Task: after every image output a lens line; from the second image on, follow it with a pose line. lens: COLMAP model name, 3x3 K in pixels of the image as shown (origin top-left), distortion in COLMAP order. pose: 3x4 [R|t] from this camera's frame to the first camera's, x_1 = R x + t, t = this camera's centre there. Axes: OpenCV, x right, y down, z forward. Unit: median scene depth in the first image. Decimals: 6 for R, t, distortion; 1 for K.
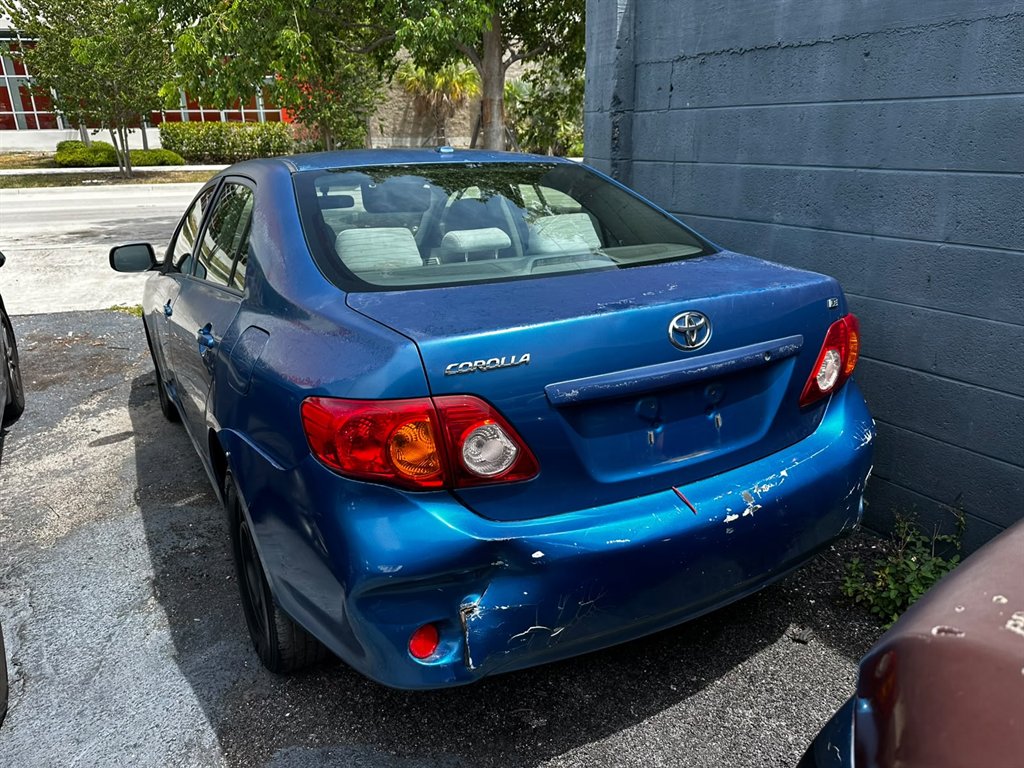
lens RADIAL K [[720.4, 0, 511.8], [0, 720.4, 384.2], [0, 0, 1]] dist [0.018088, -0.019754]
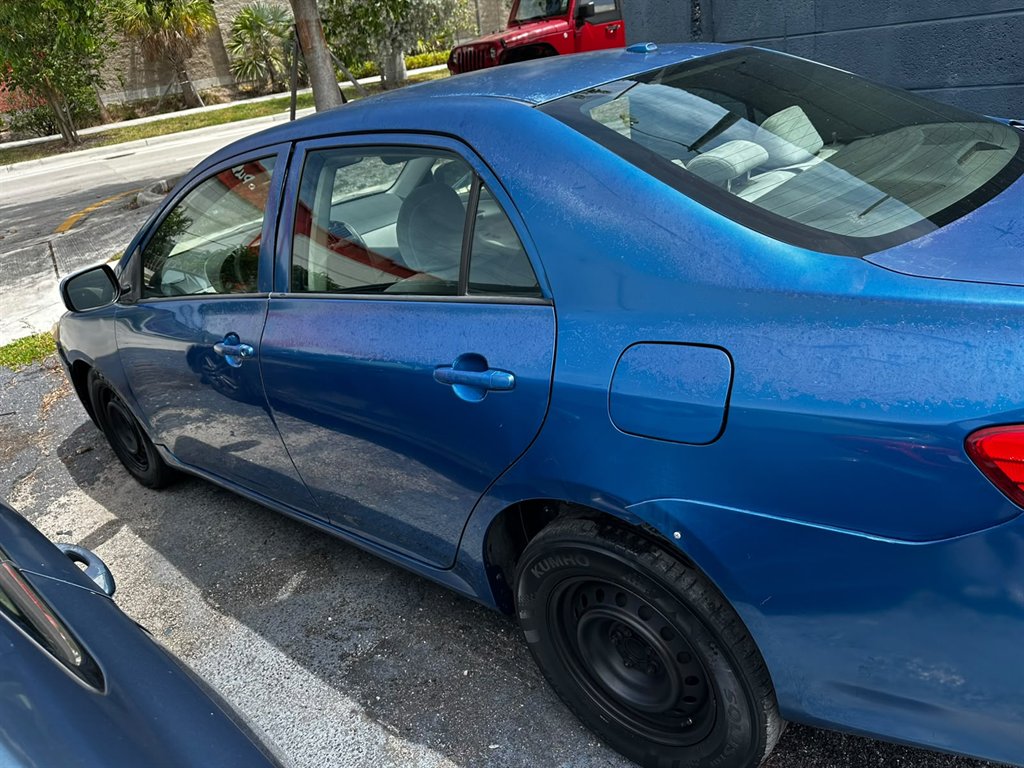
lens RADIAL K [[720.4, 0, 513.4], [0, 720.4, 385.9], [0, 0, 1]] dist [0.018088, -0.019754]
pose [[0.933769, -0.255463, 0.250629, -0.354946], [0.228985, 0.964688, 0.130165, -0.084951], [-0.275031, -0.064154, 0.959293, 0.217074]]
